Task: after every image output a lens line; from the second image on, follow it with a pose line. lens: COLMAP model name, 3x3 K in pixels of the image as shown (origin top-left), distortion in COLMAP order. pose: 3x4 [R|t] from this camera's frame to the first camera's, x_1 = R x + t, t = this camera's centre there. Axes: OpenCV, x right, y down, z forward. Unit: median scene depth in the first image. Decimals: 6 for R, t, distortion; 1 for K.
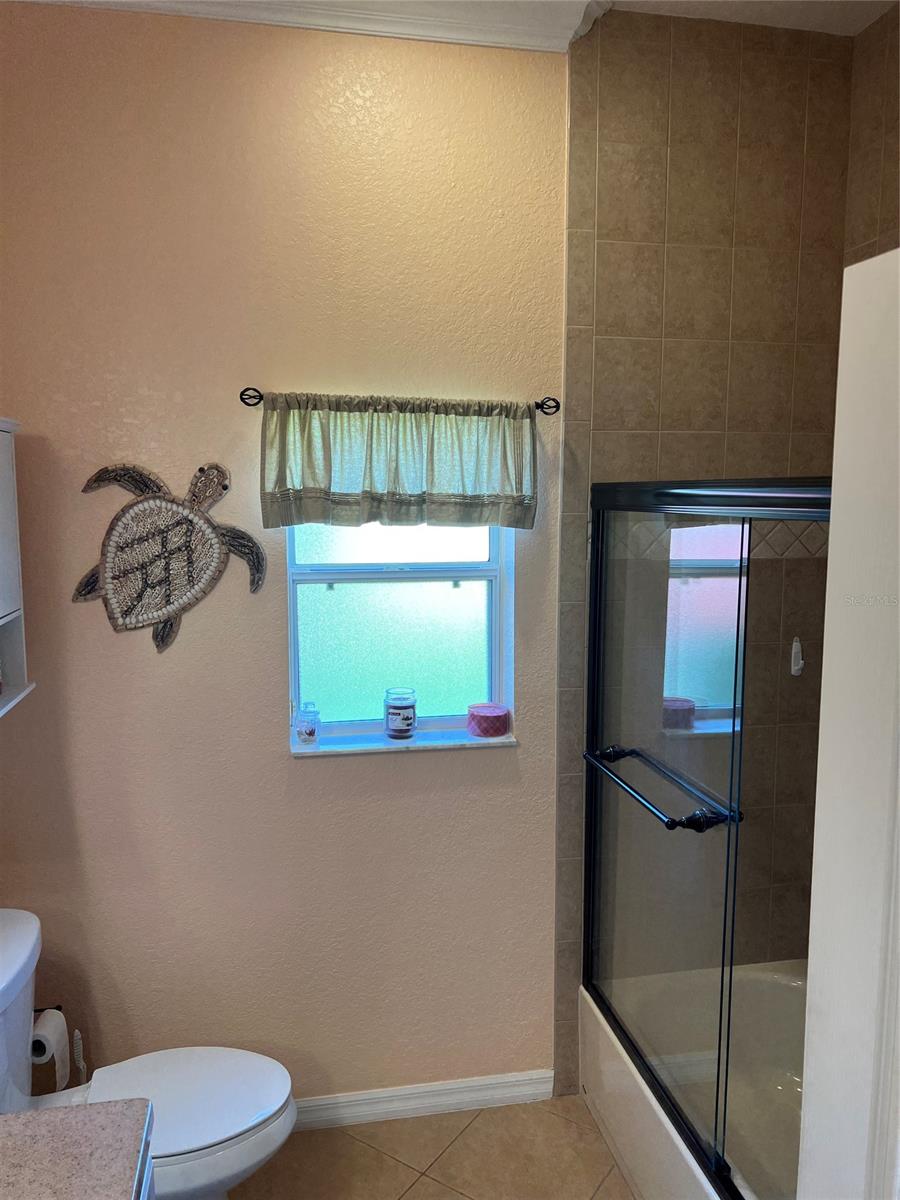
lens RADIAL K [[919.1, 0, 450.1], [0, 919.1, 626.7], [0, 0, 1]] dist [0.109534, 0.002389]
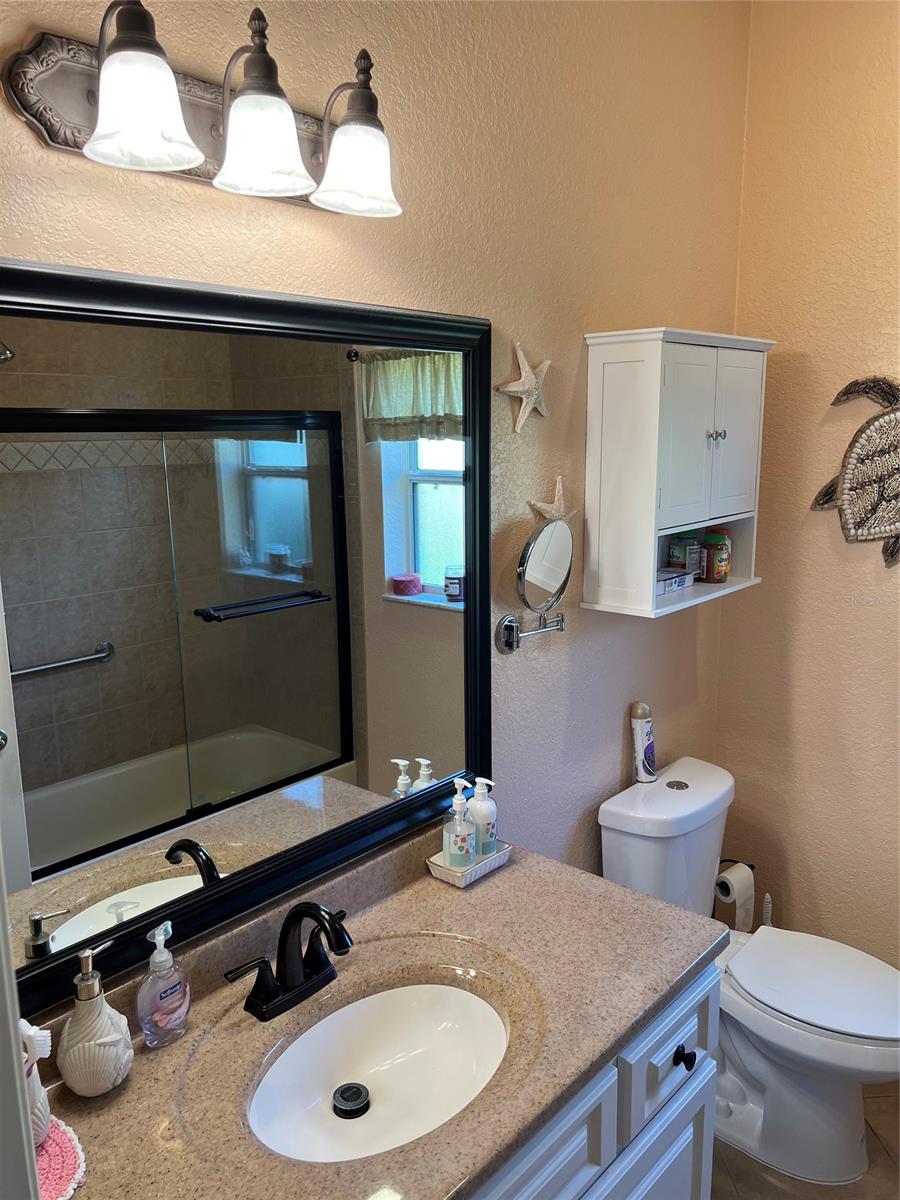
lens RADIAL K [[919.6, 0, 450.0], [0, 919.6, 600.0], [0, 0, 1]] dist [0.105506, -0.300151]
pose [[0.601532, 0.139886, -0.786506, 0.191086], [-0.087233, 0.990164, 0.109391, -0.005083], [0.794072, 0.002807, 0.607818, 0.034334]]
